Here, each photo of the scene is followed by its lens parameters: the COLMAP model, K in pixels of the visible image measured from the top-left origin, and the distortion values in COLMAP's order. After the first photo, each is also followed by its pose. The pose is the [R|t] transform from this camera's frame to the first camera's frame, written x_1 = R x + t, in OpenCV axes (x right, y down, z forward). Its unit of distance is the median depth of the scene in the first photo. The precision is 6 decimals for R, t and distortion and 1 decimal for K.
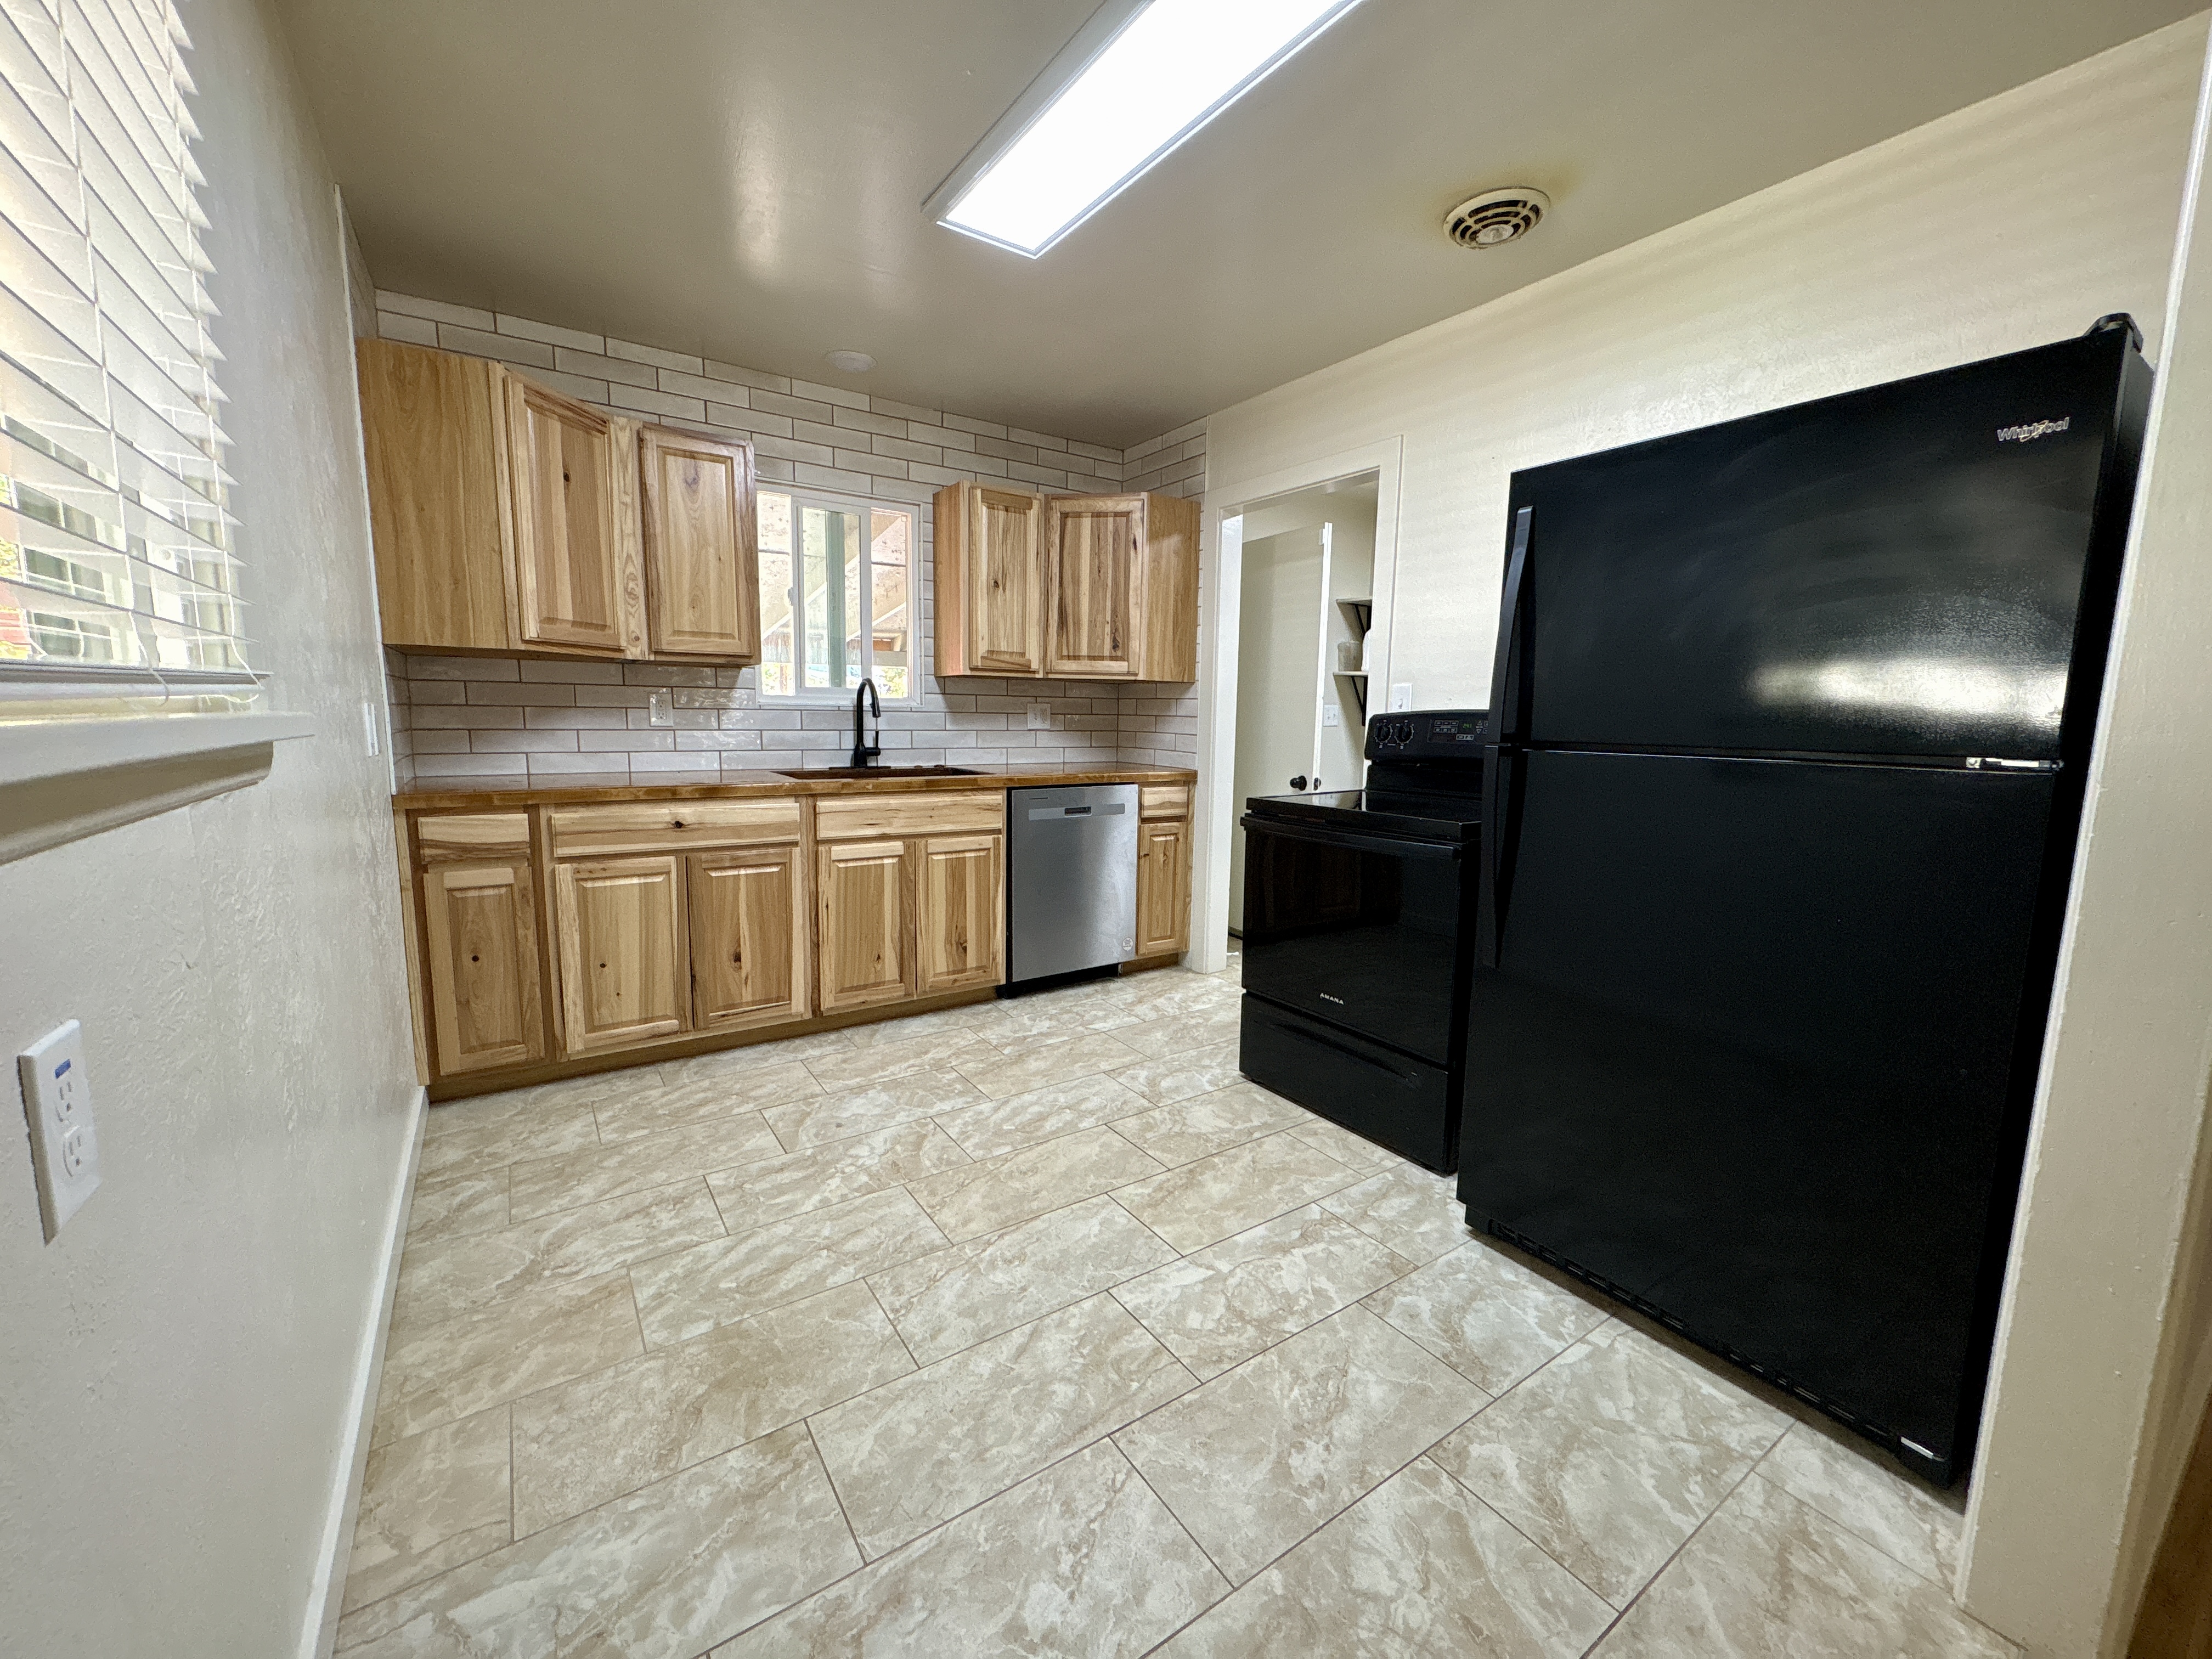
lens RADIAL K [[881.5, 0, 1101.3], [0, 881.5, 830.9], [0, 0, 1]] dist [0.001417, 0.000300]
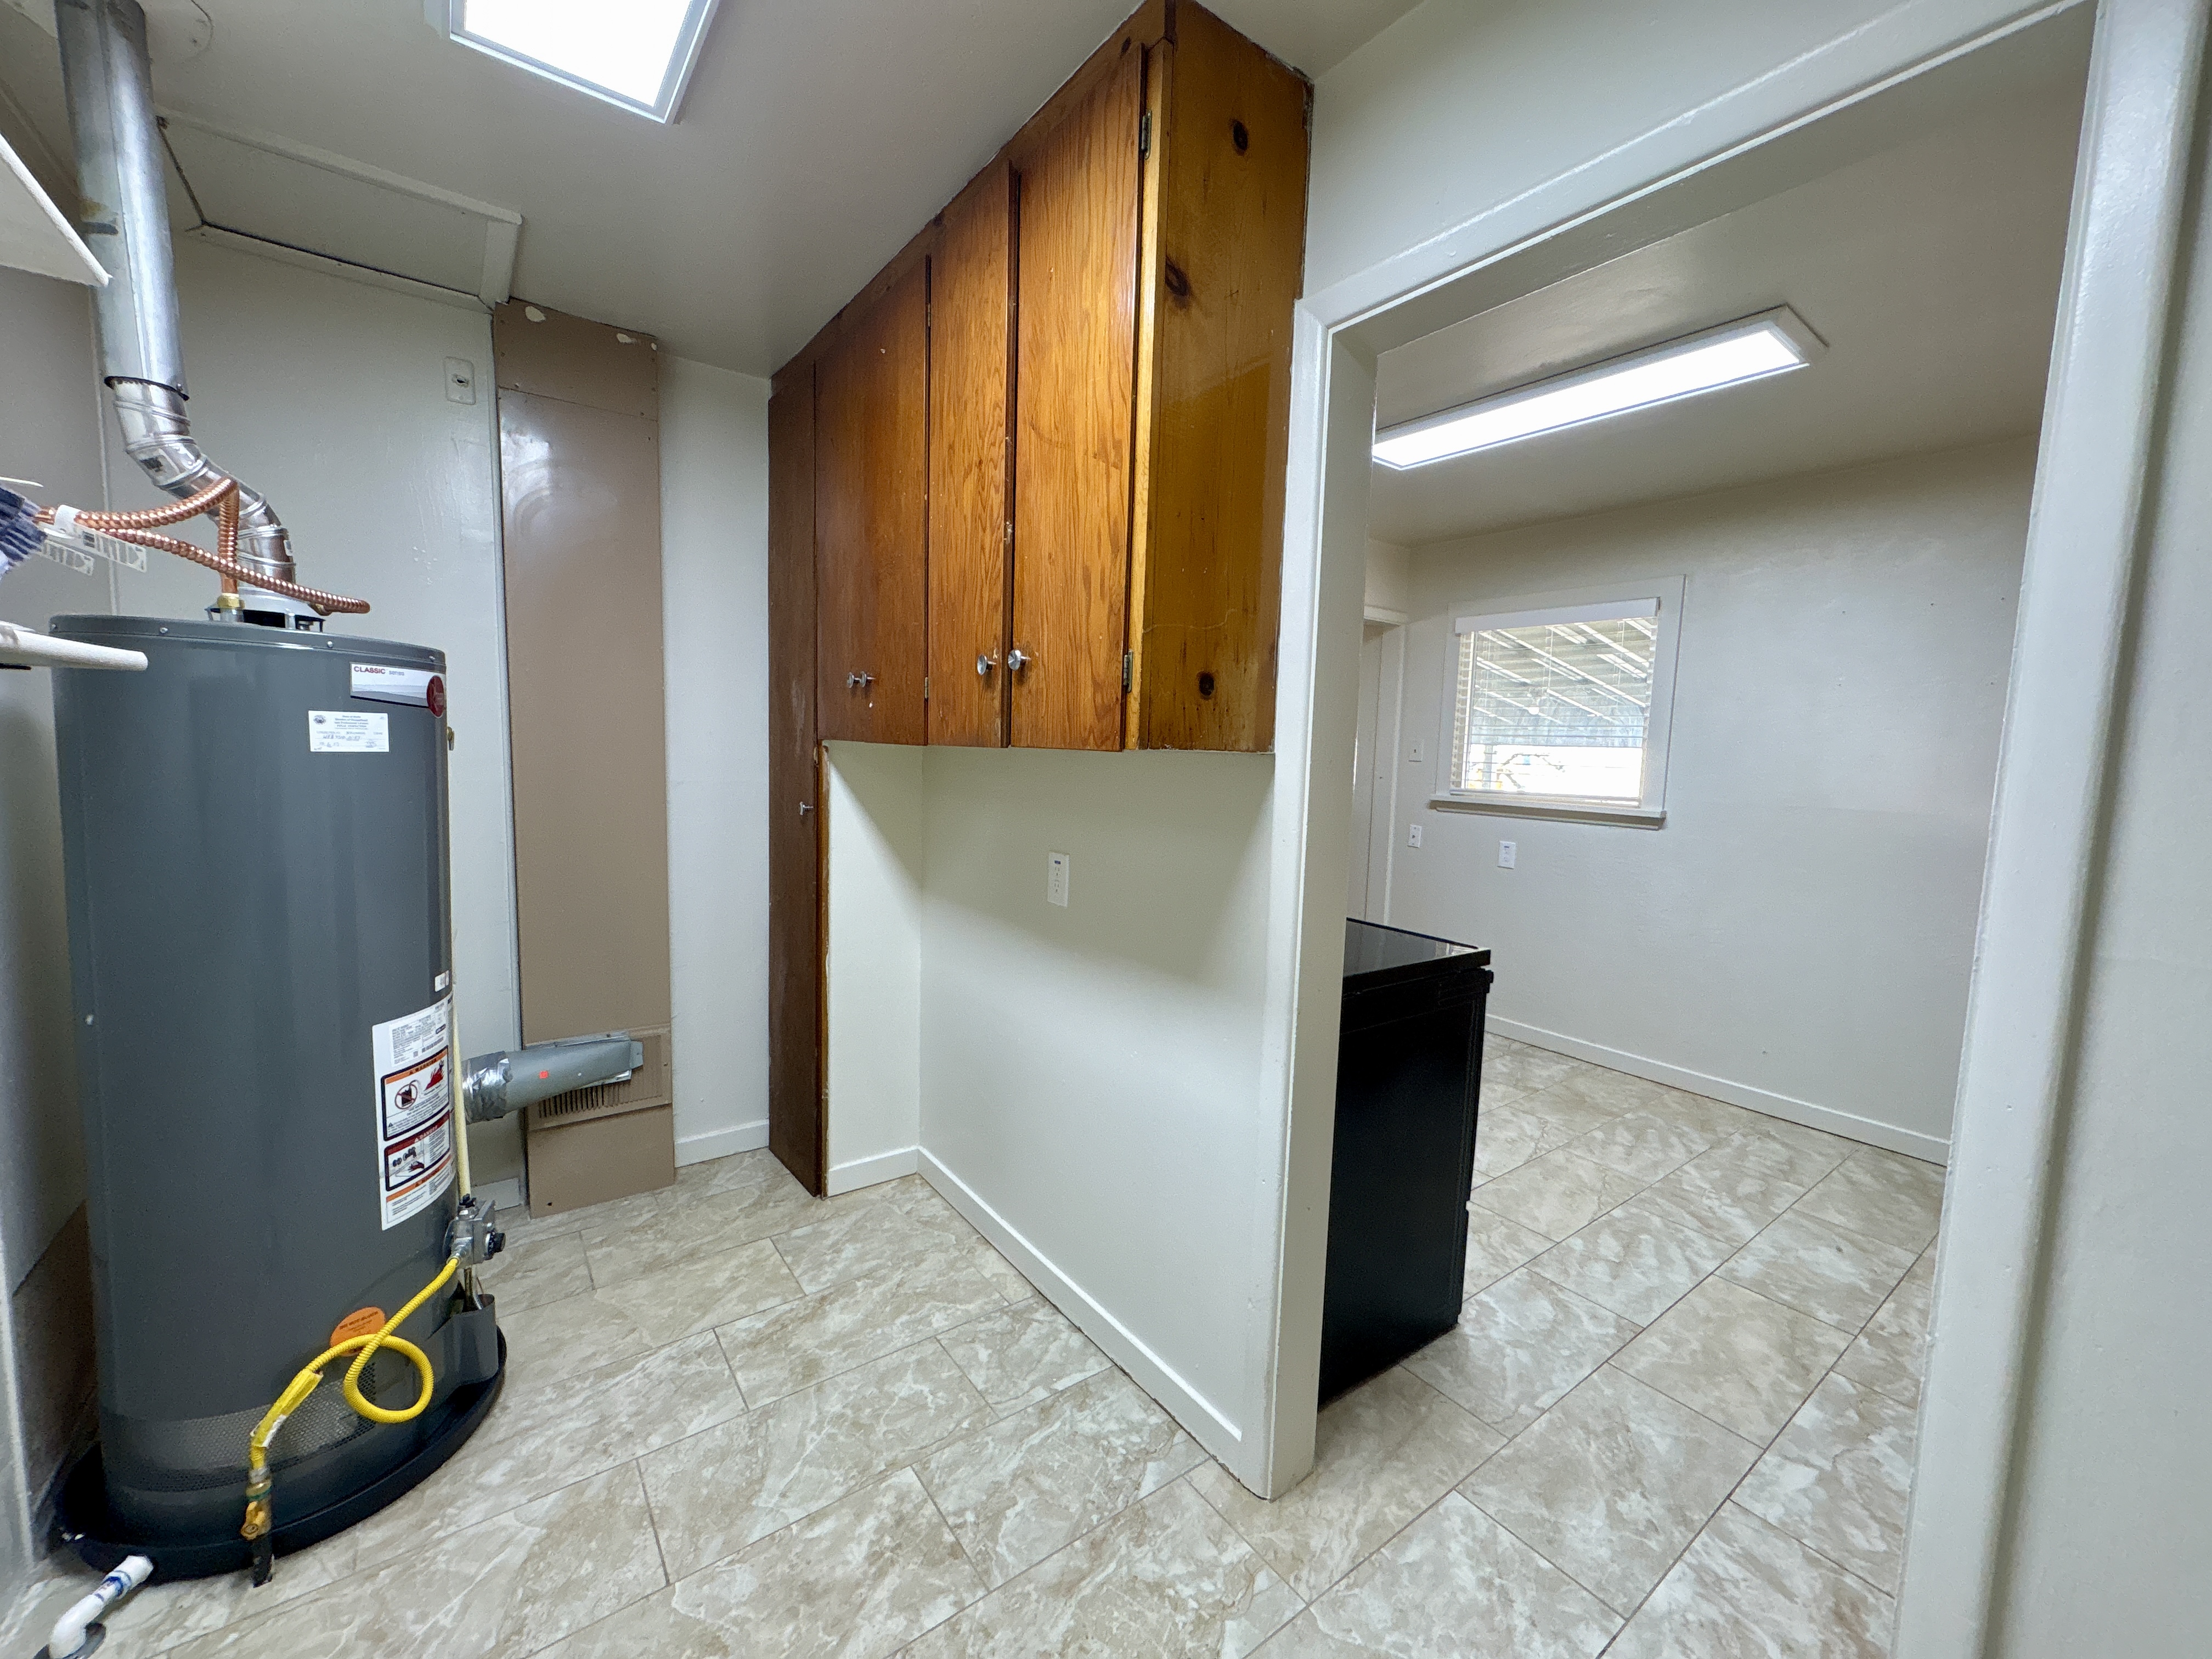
lens RADIAL K [[881.5, 0, 1104.3], [0, 881.5, 829.8], [0, 0, 1]] dist [0.001417, 0.000300]
pose [[-0.997870, -0.041477, -0.050341, 0.590940], [-0.051929, 0.972201, 0.228318, -0.320117], [0.039472, 0.230446, -0.972284, 1.873855]]
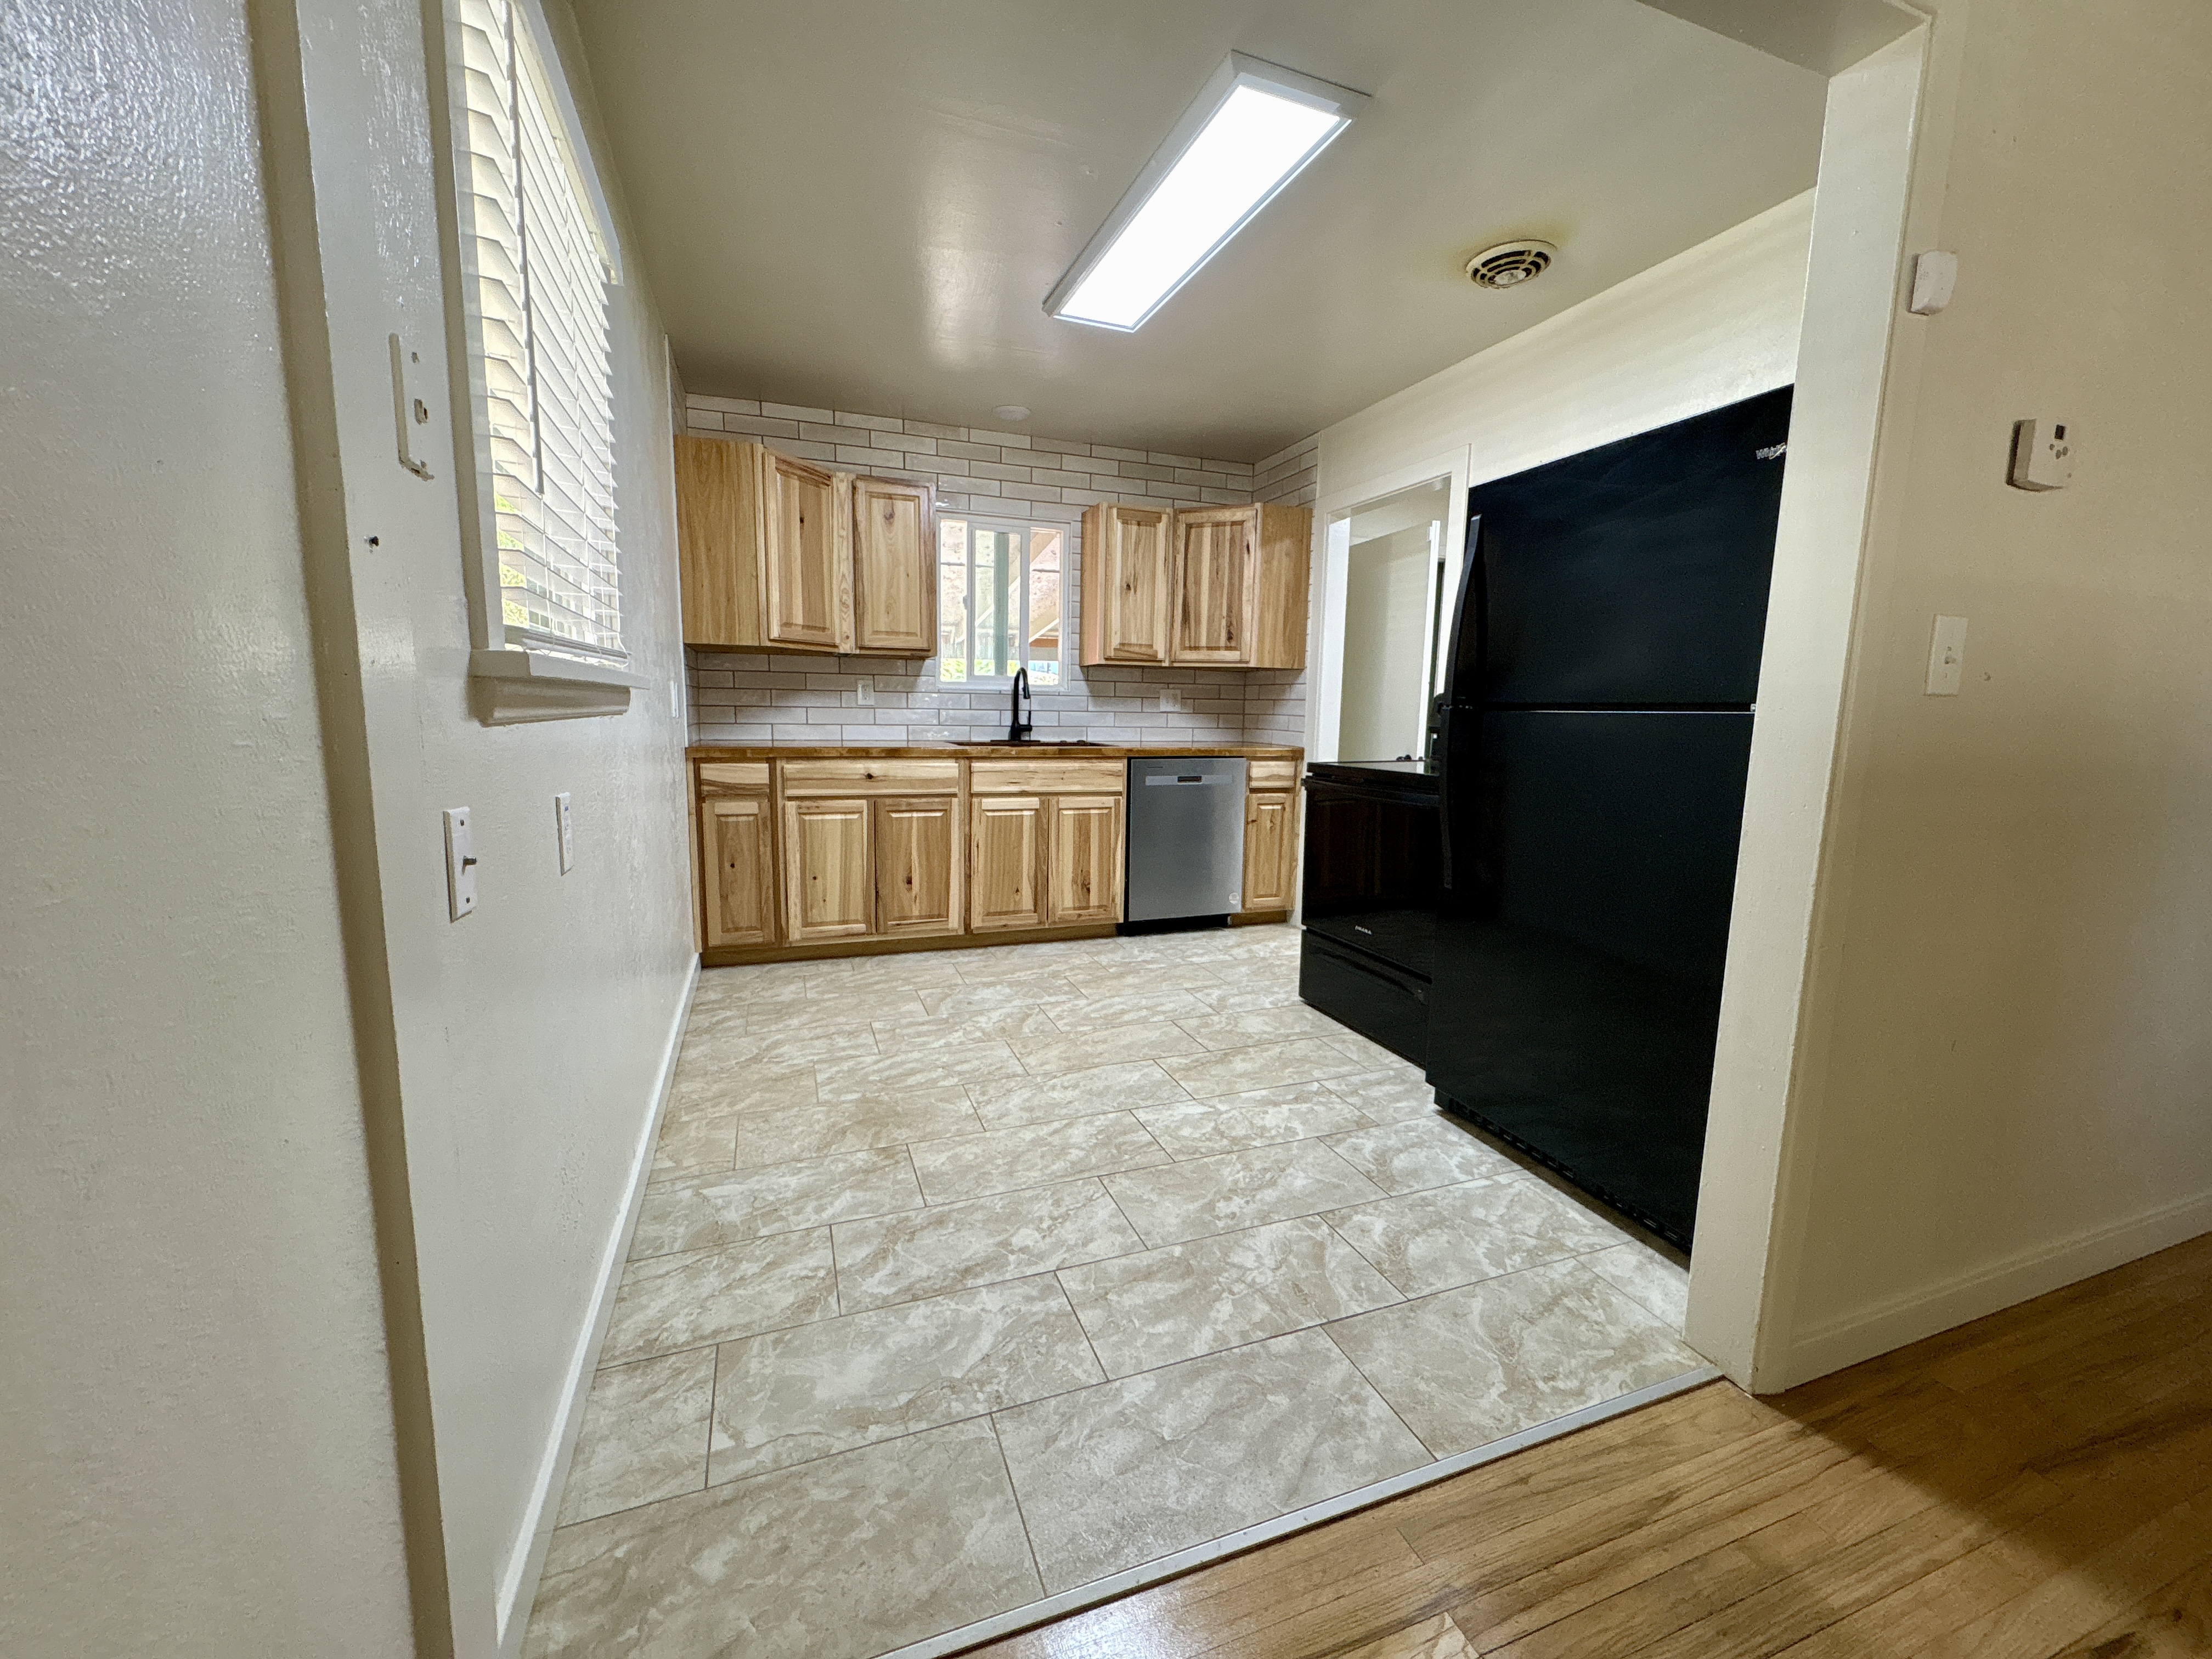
lens RADIAL K [[881.5, 0, 1099.3], [0, 881.5, 832.2], [0, 0, 1]] dist [0.001417, 0.000300]
pose [[0.971678, 0.033985, -0.233853, 0.191915], [-0.033503, 0.999420, 0.006034, 0.064423], [0.233923, 0.001972, 0.972253, -0.238317]]
